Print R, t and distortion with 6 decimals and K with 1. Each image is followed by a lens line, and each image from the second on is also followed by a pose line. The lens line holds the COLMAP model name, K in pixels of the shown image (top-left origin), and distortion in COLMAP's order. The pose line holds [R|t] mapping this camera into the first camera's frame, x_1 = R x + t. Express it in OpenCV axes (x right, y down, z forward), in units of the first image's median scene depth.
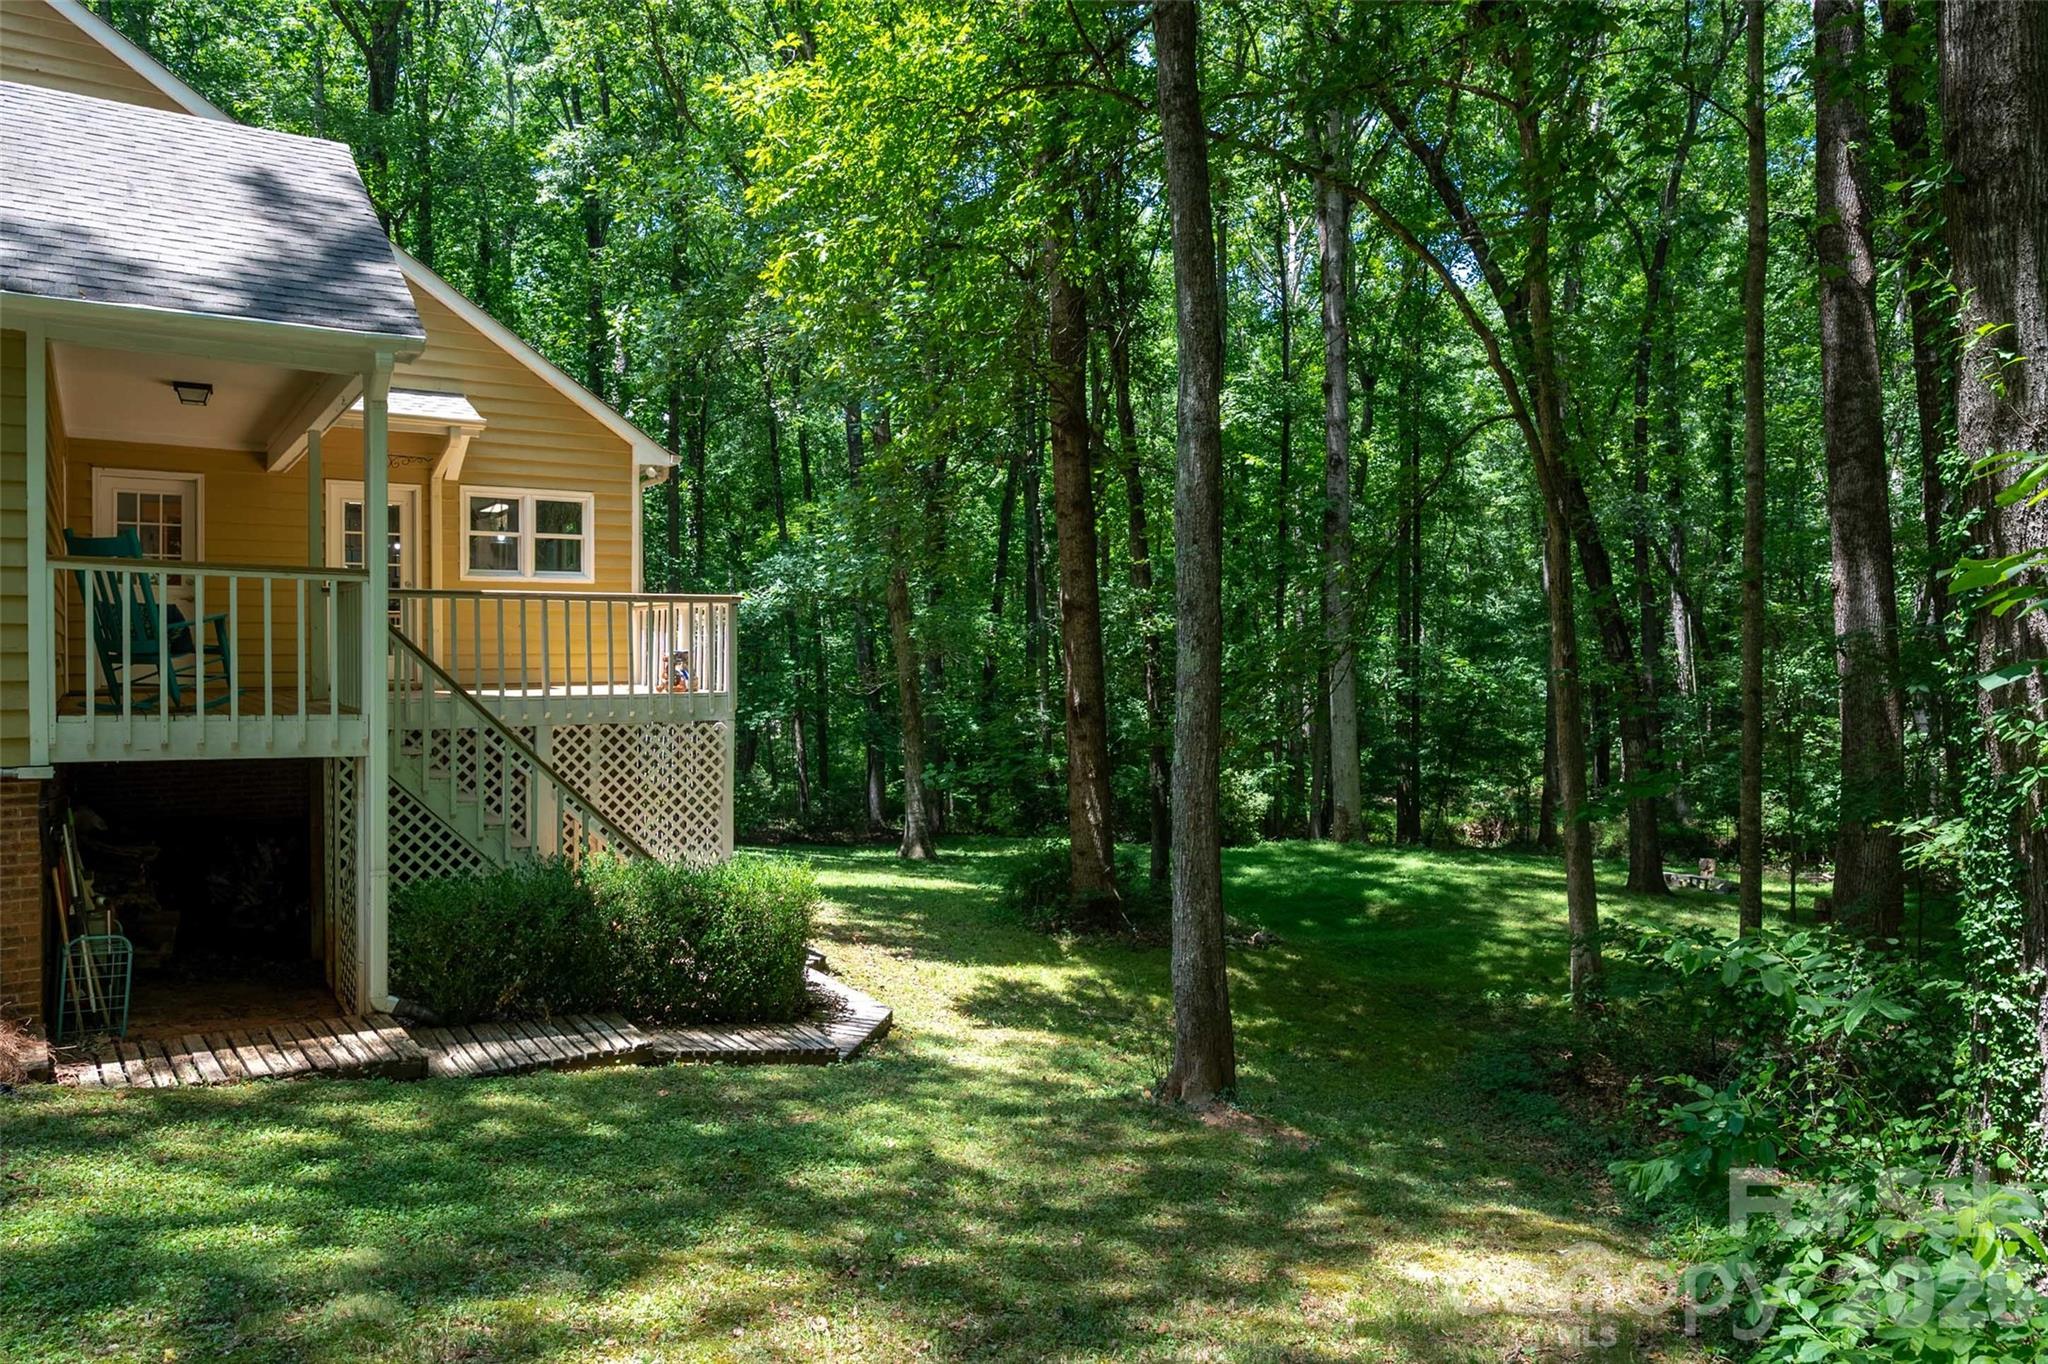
lens RADIAL K [[1351.5, 0, 1024.0], [0, 1351.5, 679.1], [0, 0, 1]] dist [0.001437, 0.000706]
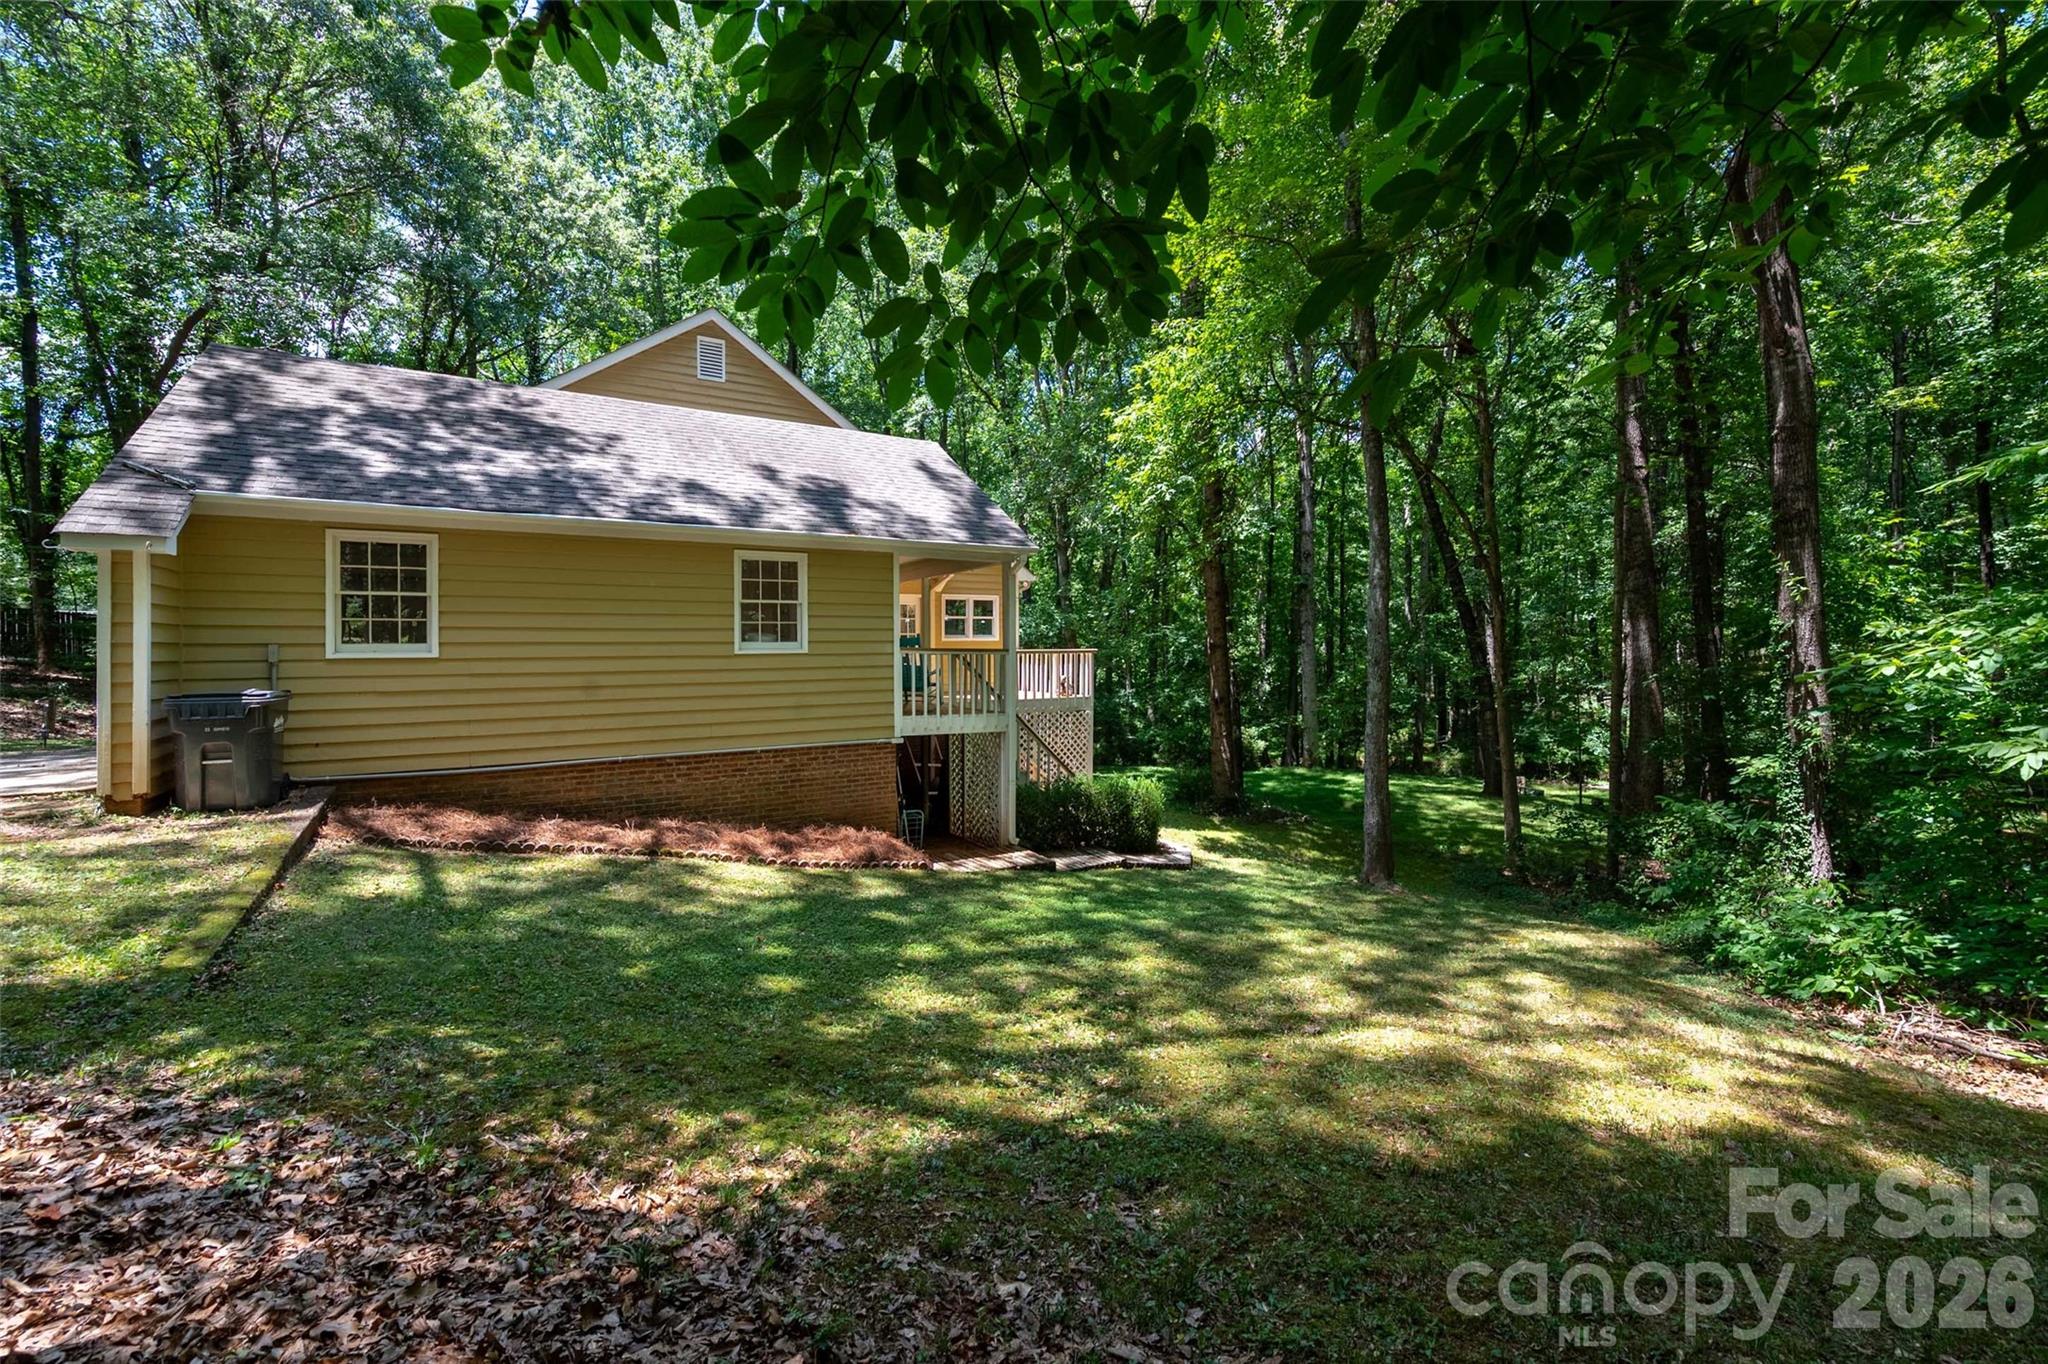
lens RADIAL K [[831.6, 0, 1023.6], [0, 831.6, 676.6], [0, 0, 1]] dist [0.025049, 0.000445]
pose [[0.999815, -0.008012, -0.017498, -0.478121], [0.008179, 0.999922, 0.009485, -0.053225], [0.017421, -0.009627, 0.999802, -0.434369]]
